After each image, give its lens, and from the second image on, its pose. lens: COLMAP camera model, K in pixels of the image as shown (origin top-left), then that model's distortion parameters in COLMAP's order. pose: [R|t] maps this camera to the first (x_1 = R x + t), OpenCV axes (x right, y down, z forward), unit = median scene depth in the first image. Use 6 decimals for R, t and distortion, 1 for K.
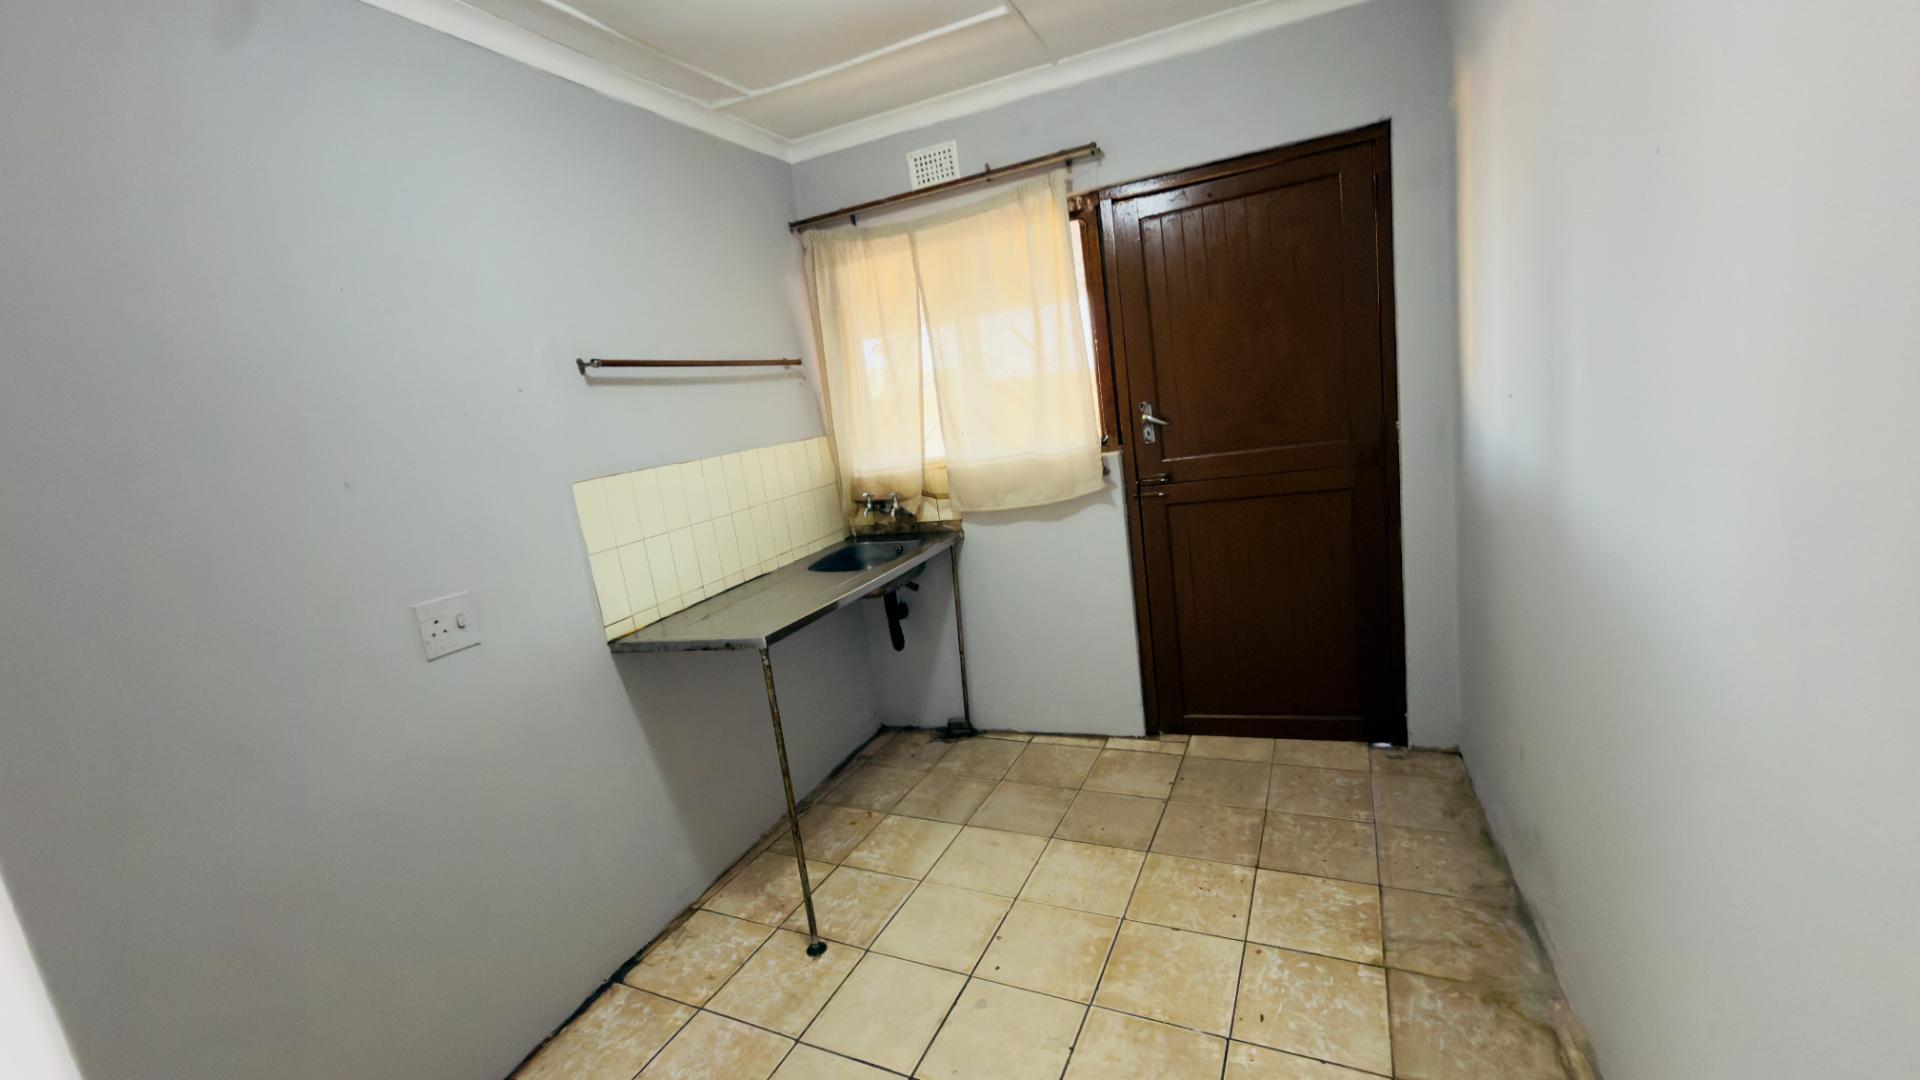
lens RADIAL K [[764.4, 0, 961.8], [0, 764.4, 540.3], [0, 0, 1]] dist [0.002497, -0.000819]
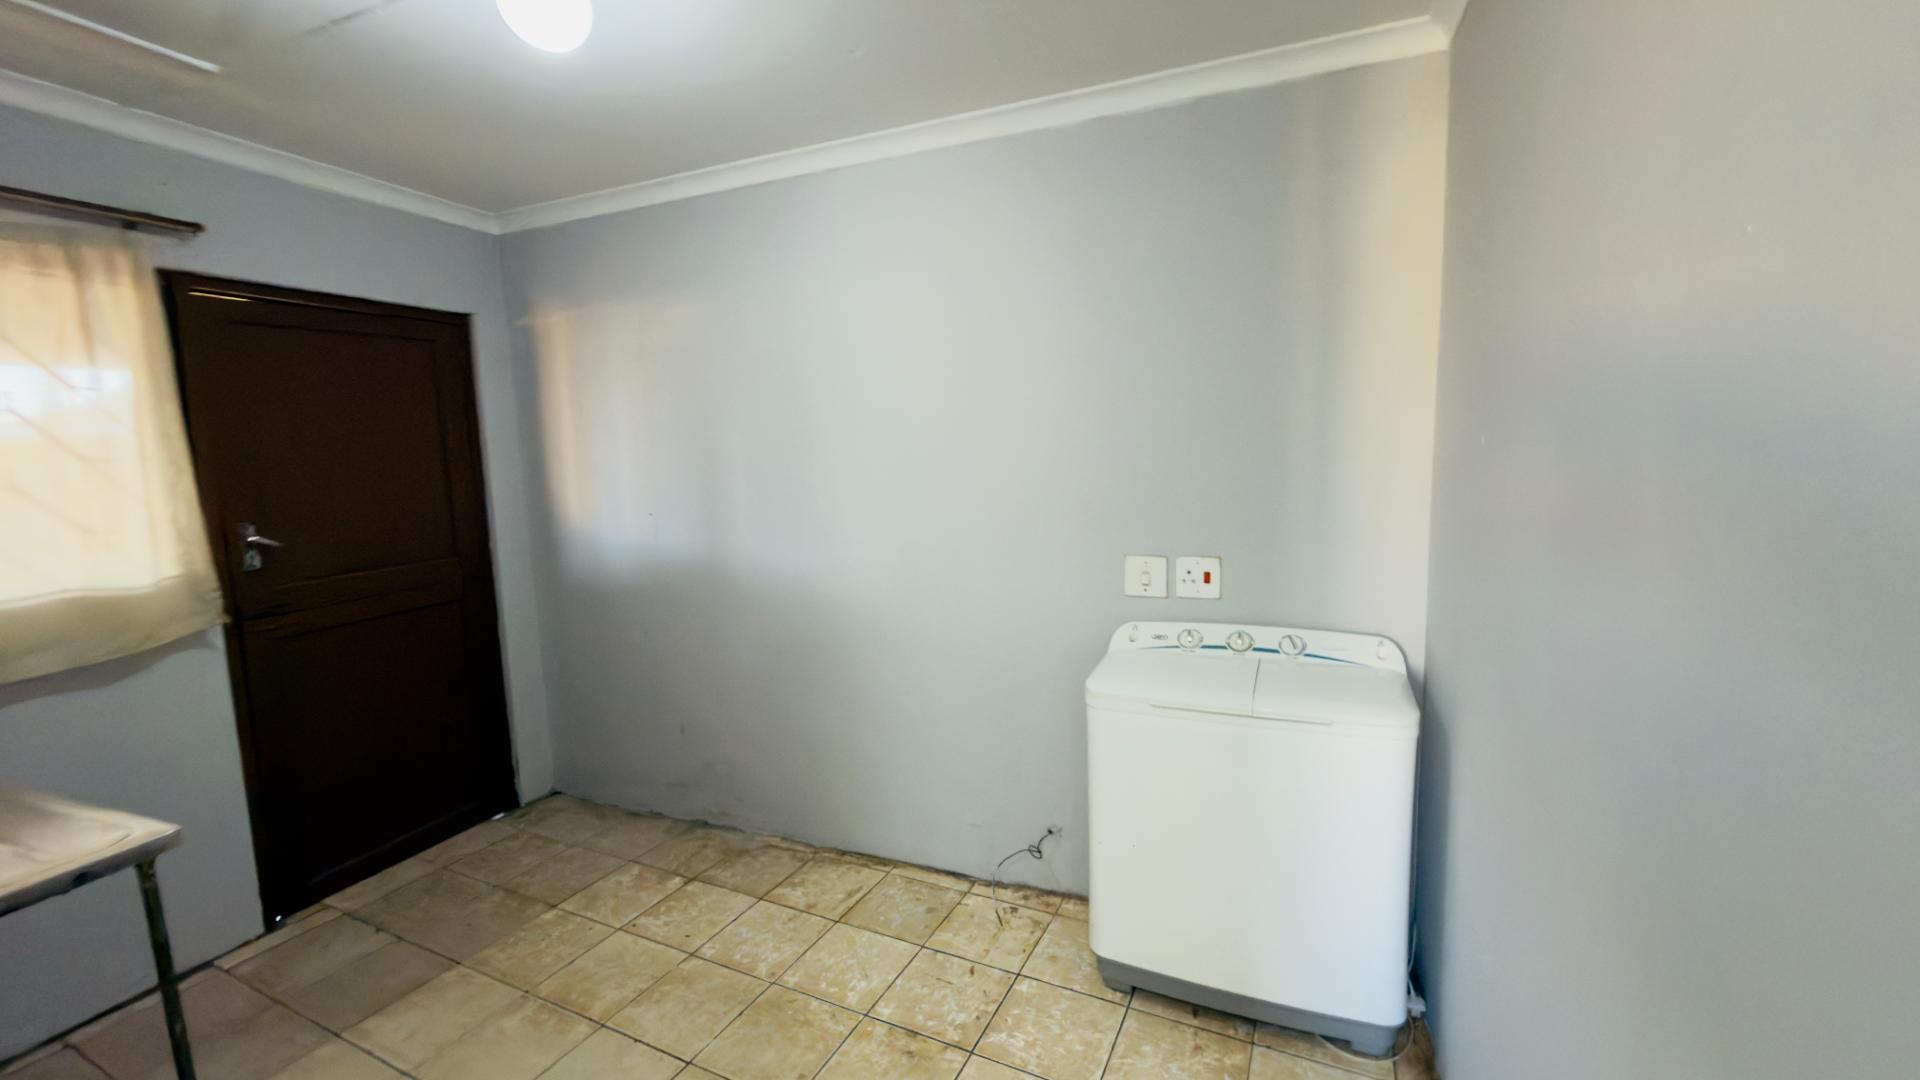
lens RADIAL K [[764.4, 0, 960.8], [0, 764.4, 544.7], [0, 0, 1]] dist [0.002497, -0.000819]
pose [[0.012510, 0.011114, 0.999860, -0.672013], [0.216164, 0.976263, -0.013556, 0.032724], [-0.976277, 0.216303, 0.009811, 0.226172]]
